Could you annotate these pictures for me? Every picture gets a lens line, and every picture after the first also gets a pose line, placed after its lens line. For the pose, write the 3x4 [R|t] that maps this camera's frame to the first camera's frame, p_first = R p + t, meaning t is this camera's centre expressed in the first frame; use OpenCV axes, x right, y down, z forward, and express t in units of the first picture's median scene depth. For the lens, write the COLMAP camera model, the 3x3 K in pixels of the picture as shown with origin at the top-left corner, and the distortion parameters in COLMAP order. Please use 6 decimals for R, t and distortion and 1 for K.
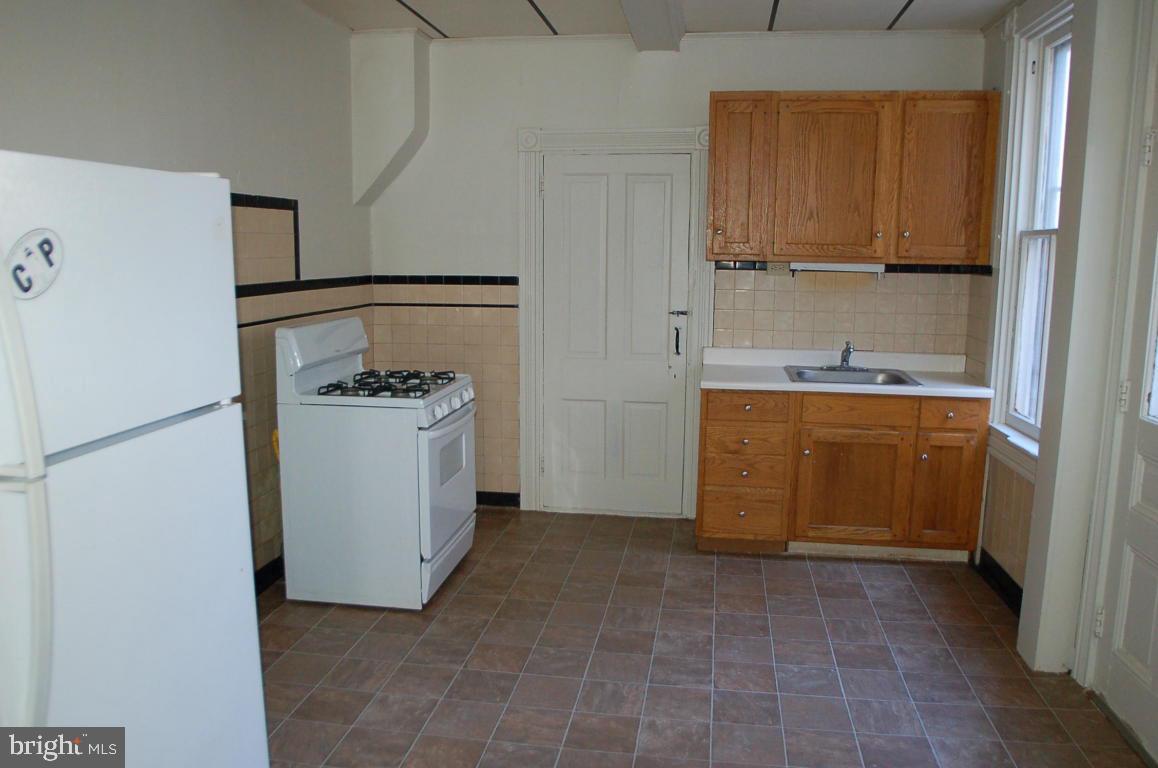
lens RADIAL K [[891.2, 0, 584.2], [0, 891.2, 387.9], [0, 0, 1]] dist [-0.058011, 0.067816]
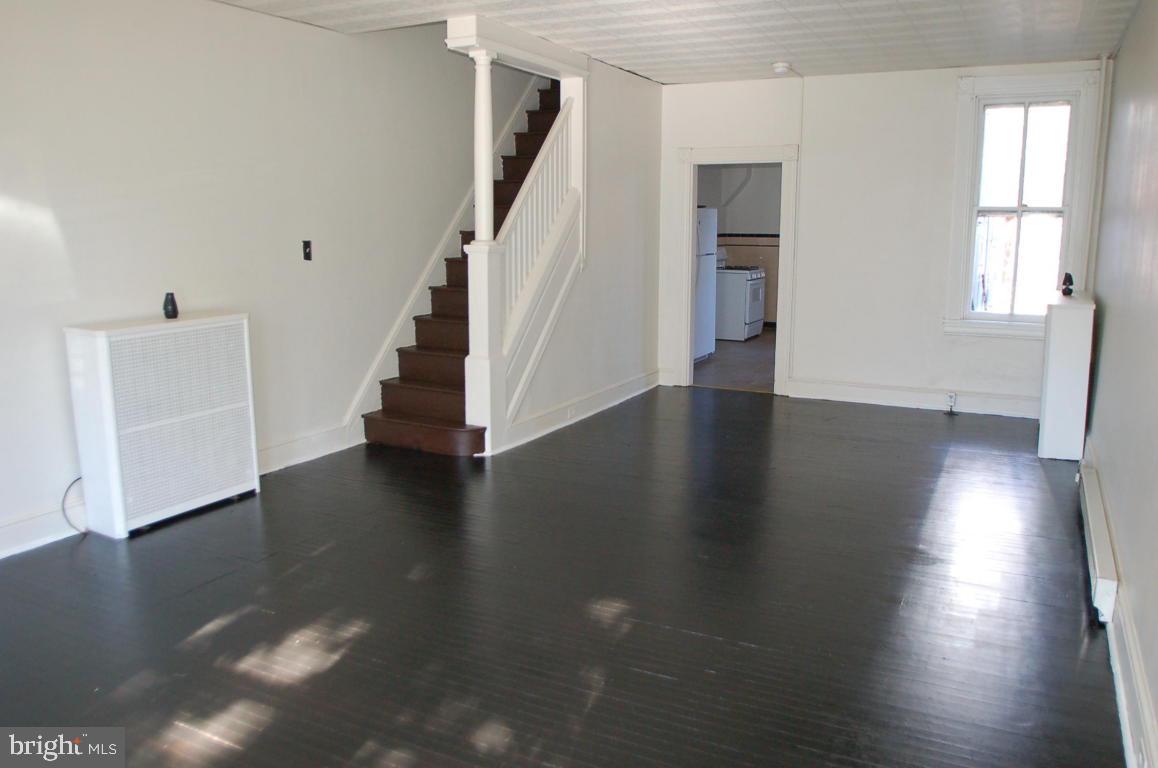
lens RADIAL K [[891.2, 0, 584.2], [0, 891.2, 387.9], [0, 0, 1]] dist [-0.058011, 0.067816]
pose [[0.960524, 0.048845, -0.273877, 0.121627], [-0.036425, 0.998072, 0.050254, 0.247231], [0.275803, -0.038294, 0.960451, -1.904520]]
